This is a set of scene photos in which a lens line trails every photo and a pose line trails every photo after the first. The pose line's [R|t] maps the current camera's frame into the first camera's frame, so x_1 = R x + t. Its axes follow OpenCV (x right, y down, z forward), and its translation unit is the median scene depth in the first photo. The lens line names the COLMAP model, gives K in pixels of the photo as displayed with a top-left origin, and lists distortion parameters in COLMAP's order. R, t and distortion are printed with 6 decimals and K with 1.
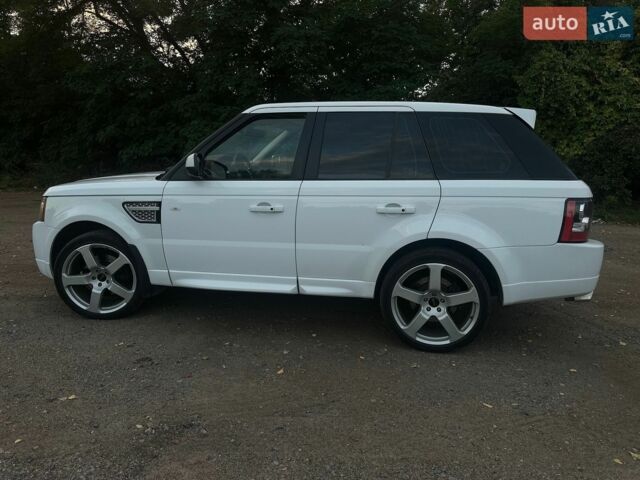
lens RADIAL K [[458.7, 0, 320.4], [0, 458.7, 238.9], [0, 0, 1]] dist [0.050272, -0.057765]
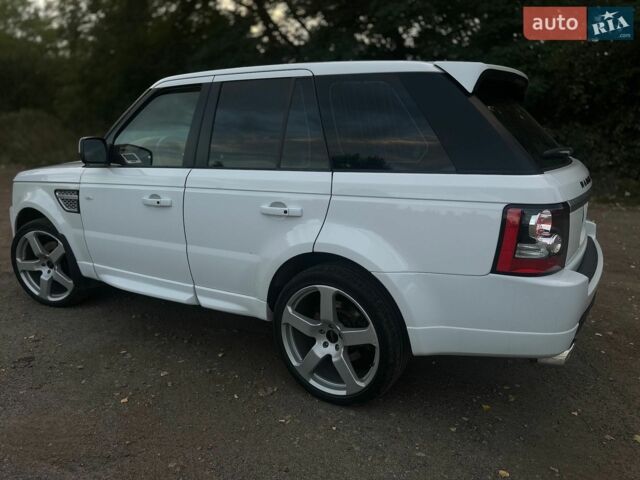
lens RADIAL K [[458.7, 0, 323.2], [0, 458.7, 240.6], [0, 0, 1]] dist [0.050272, -0.057765]
pose [[0.944215, 0.059094, -0.323985, 0.449882], [-0.042714, 0.997434, 0.057445, -0.056633], [0.326548, -0.040402, 0.944317, 0.294150]]
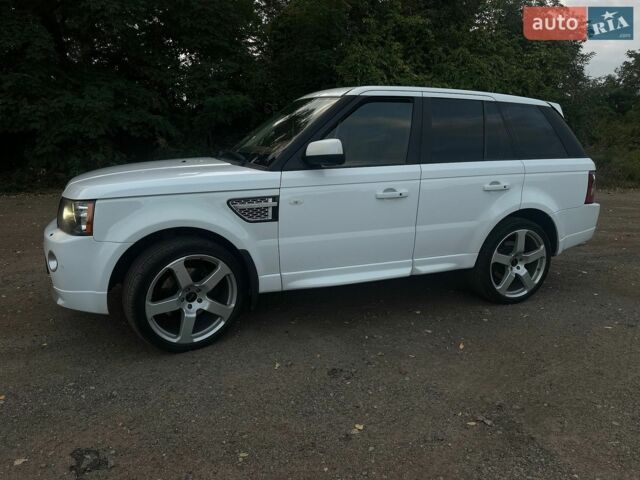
lens RADIAL K [[458.7, 0, 320.3], [0, 458.7, 240.6], [0, 0, 1]] dist [0.050272, -0.057765]
pose [[0.834484, -0.122449, 0.537255, -0.794797], [0.098206, 0.992437, 0.073655, -0.055515], [-0.542210, -0.008702, 0.840198, 0.252420]]
